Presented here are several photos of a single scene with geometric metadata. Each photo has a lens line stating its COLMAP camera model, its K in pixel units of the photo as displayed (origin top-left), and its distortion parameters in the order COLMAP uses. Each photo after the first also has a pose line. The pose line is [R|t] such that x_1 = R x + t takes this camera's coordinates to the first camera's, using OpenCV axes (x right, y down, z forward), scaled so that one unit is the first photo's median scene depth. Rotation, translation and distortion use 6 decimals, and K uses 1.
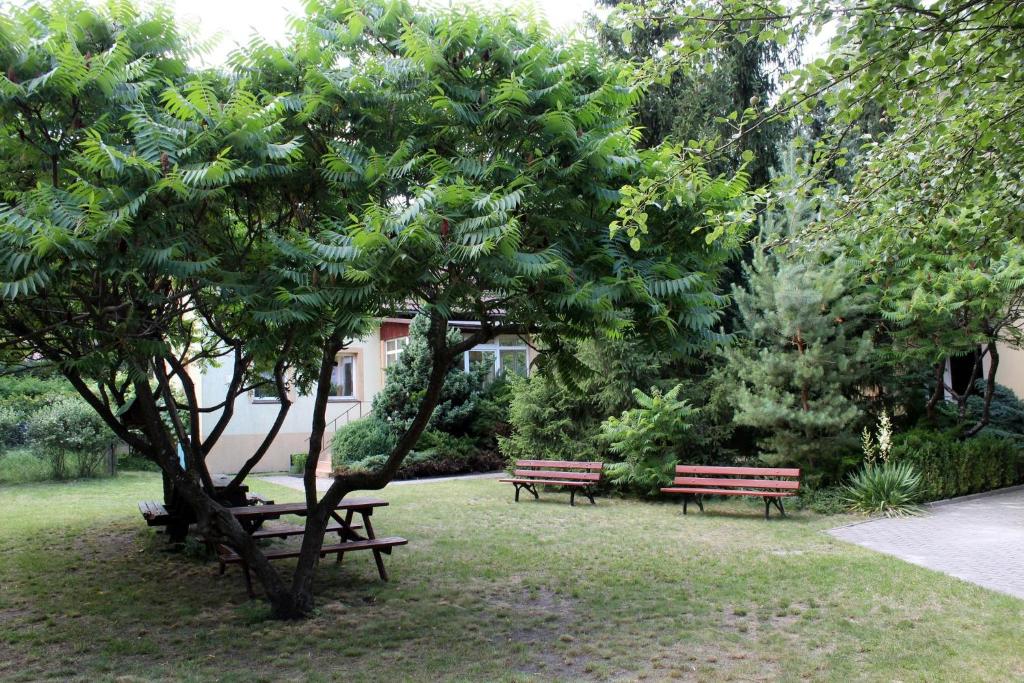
lens RADIAL K [[954.8, 0, 483.2], [0, 954.8, 353.6], [0, 0, 1]] dist [-0.166211, 0.182198]
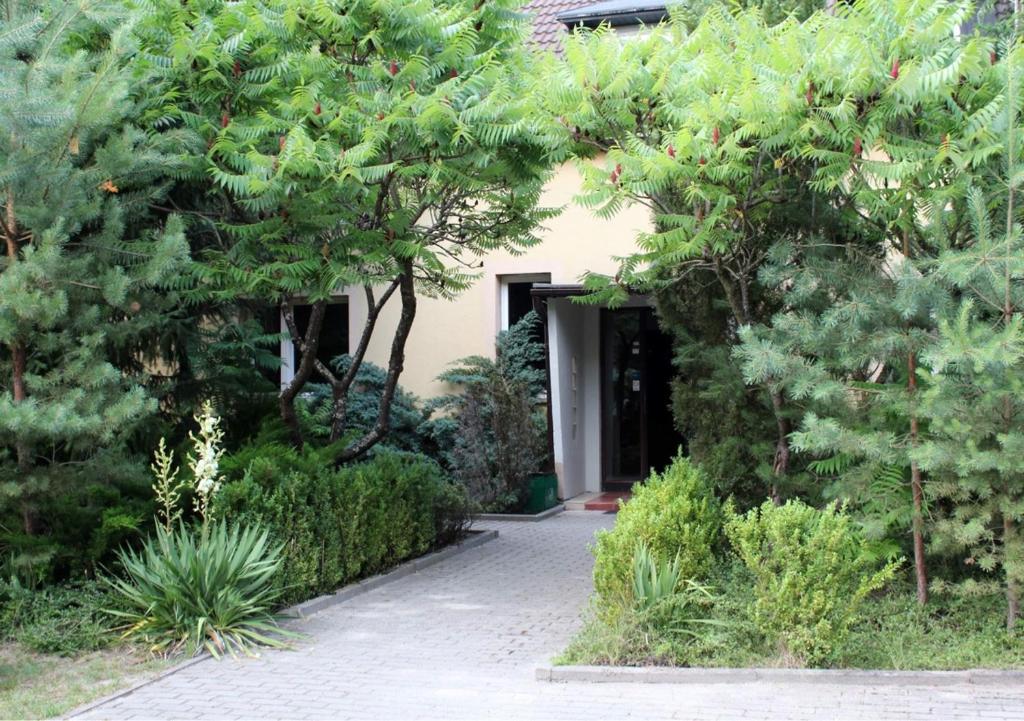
lens RADIAL K [[1051.5, 0, 476.3], [0, 1051.5, 359.2], [0, 0, 1]] dist [-0.135533, 0.184777]
pose [[0.746893, 0.045585, 0.663379, 0.200480], [-0.048729, 0.998717, -0.013765, 0.041707], [-0.663156, -0.022045, 0.748157, 0.549125]]
